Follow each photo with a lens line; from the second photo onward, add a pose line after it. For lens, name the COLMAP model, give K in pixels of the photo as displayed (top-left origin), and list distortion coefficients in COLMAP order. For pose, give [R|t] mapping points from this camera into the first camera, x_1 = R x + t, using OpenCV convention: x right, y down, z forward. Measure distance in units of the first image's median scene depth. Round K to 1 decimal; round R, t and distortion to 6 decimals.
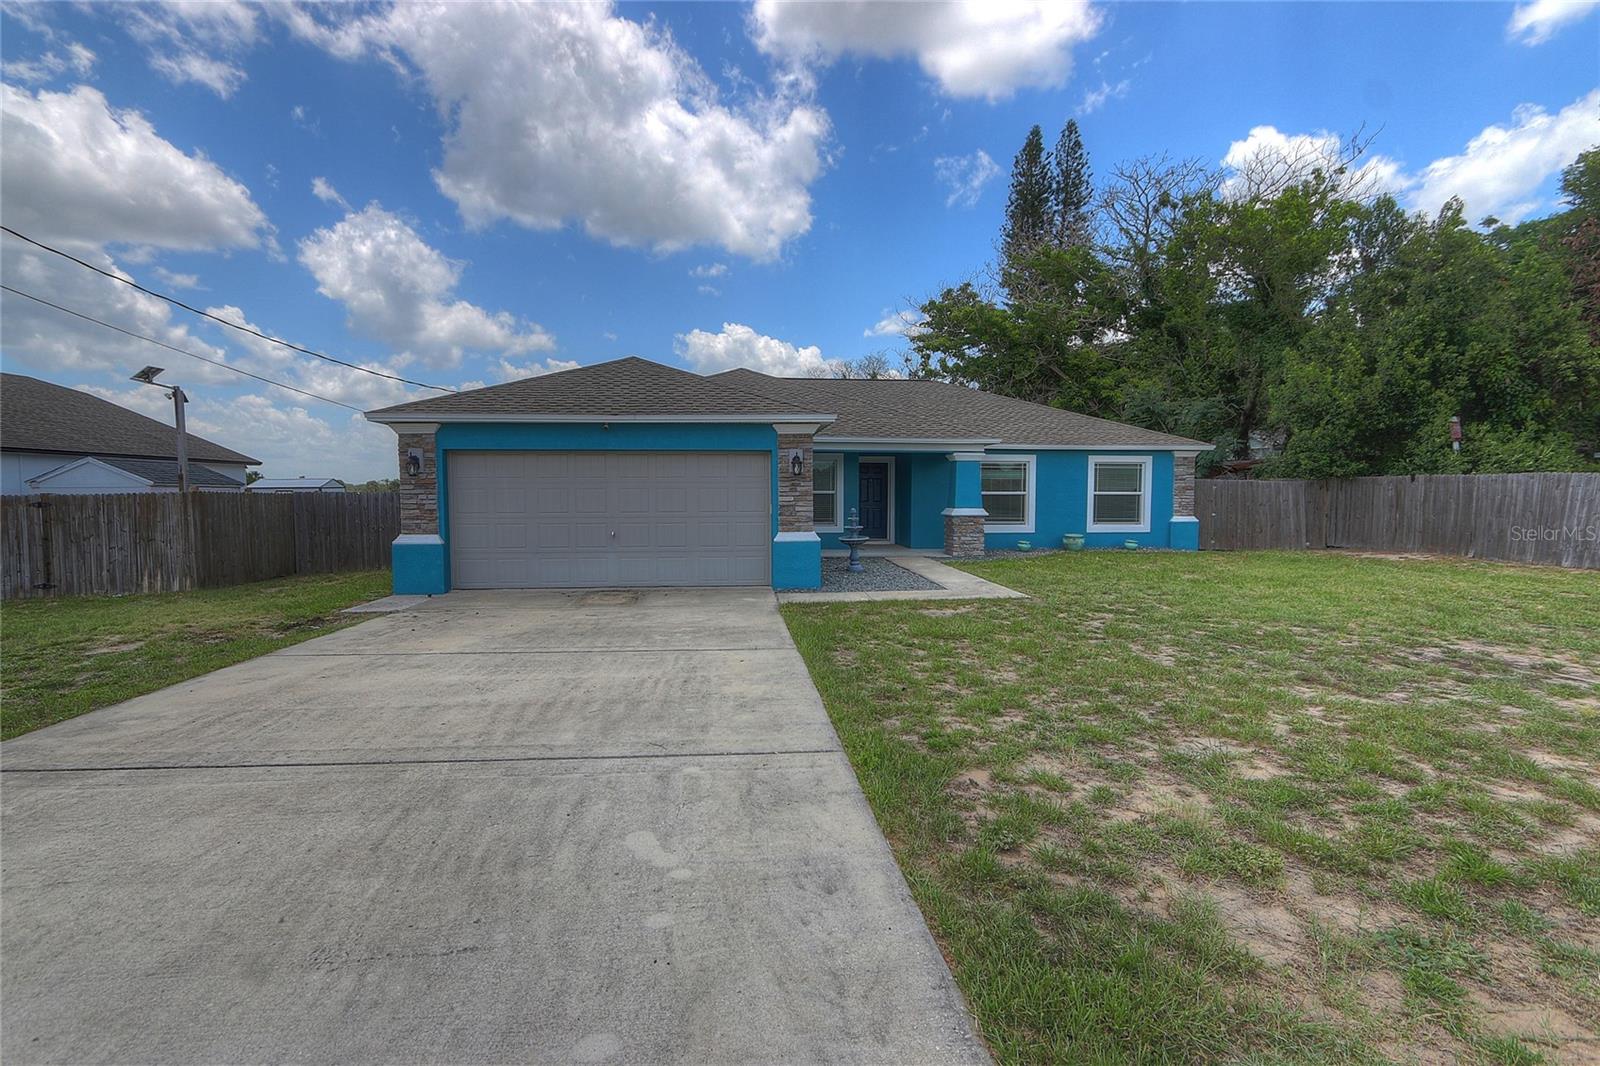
lens RADIAL K [[755.4, 0, 783.1], [0, 755.4, 542.5], [0, 0, 1]] dist [-0.017406, 0.000245]
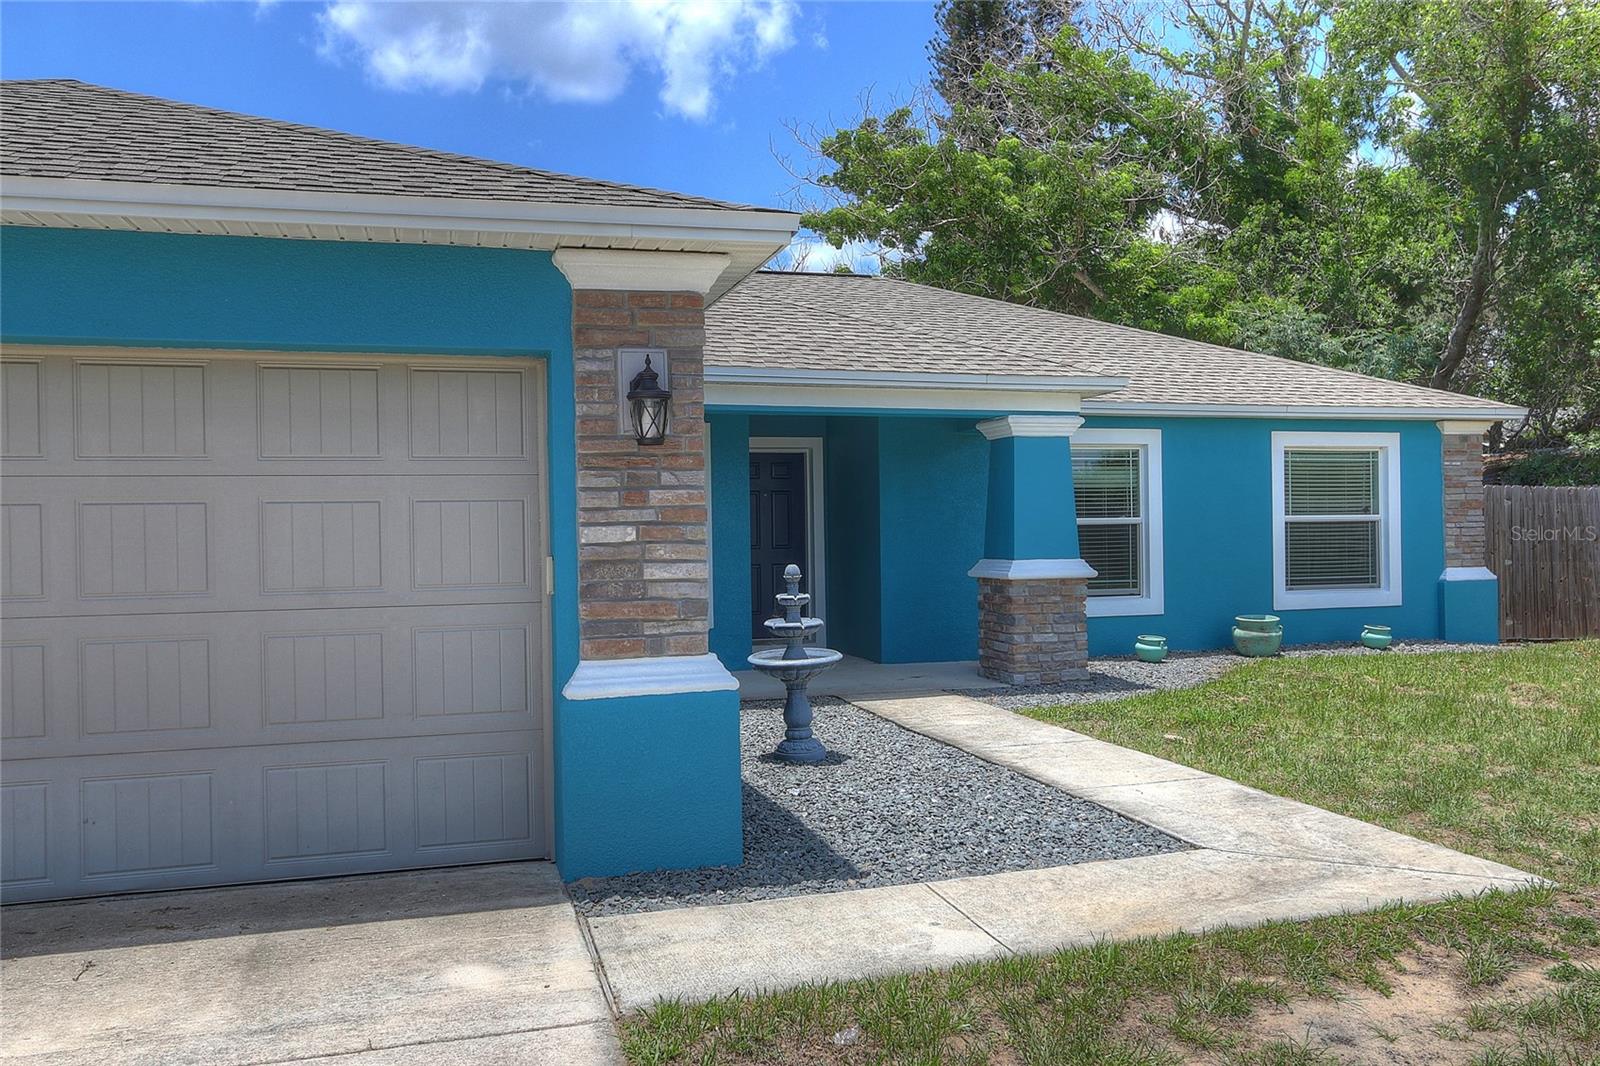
lens RADIAL K [[1294.0, 0, 803.9], [0, 1294.0, 541.9], [0, 0, 1]] dist [0.001895, 0.001756]
pose [[0.976218, -0.016432, 0.216166, -0.016914], [0.030085, 0.997744, -0.060022, -0.016339], [-0.214692, 0.065098, 0.974510, 0.342793]]
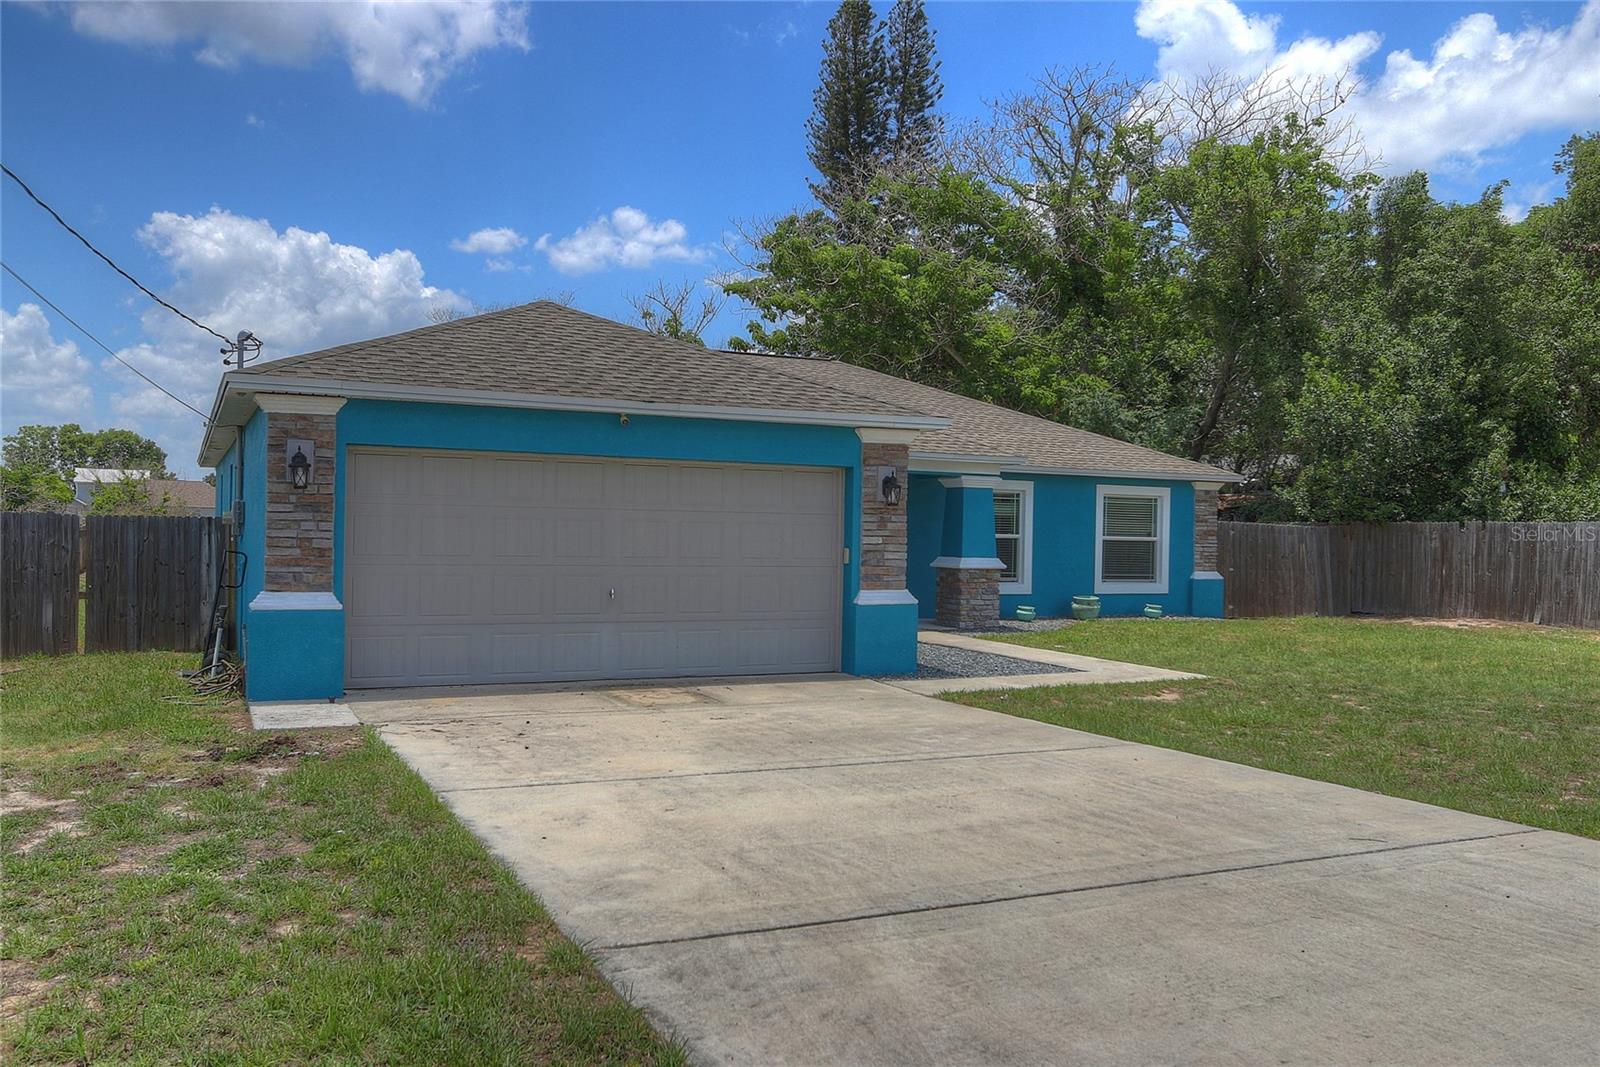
lens RADIAL K [[1294.0, 0, 803.9], [0, 1294.0, 542.4], [0, 0, 1]] dist [0.001895, 0.001756]
pose [[0.930312, 0.015431, 0.366444, -0.297009], [0.005474, 0.998419, -0.055943, 0.004951], [-0.366728, 0.054050, 0.928757, -0.024615]]
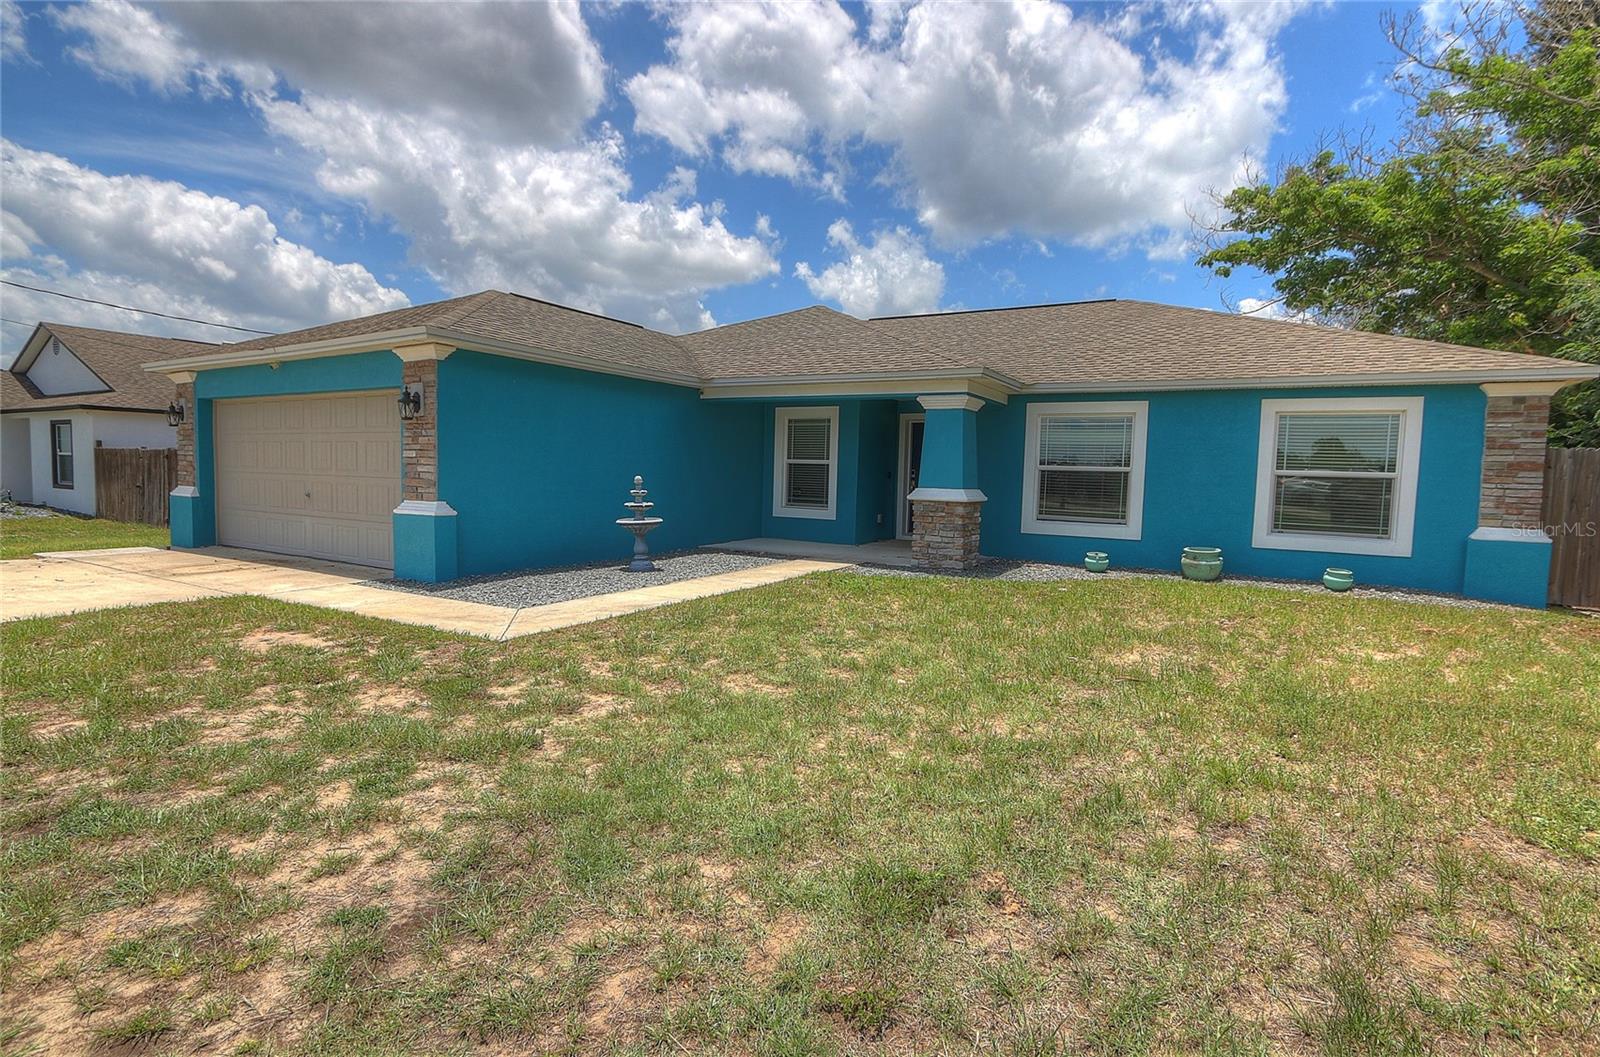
lens RADIAL K [[773.5, 0, 800.0], [0, 773.5, 528.5], [0, 0, 1]] dist [-0.014959, -0.000036]
pose [[0.821208, 0.062670, -0.567177, 0.453455], [-0.065364, 0.997739, 0.015605, -0.014465], [0.566873, 0.024258, 0.823448, 0.386710]]
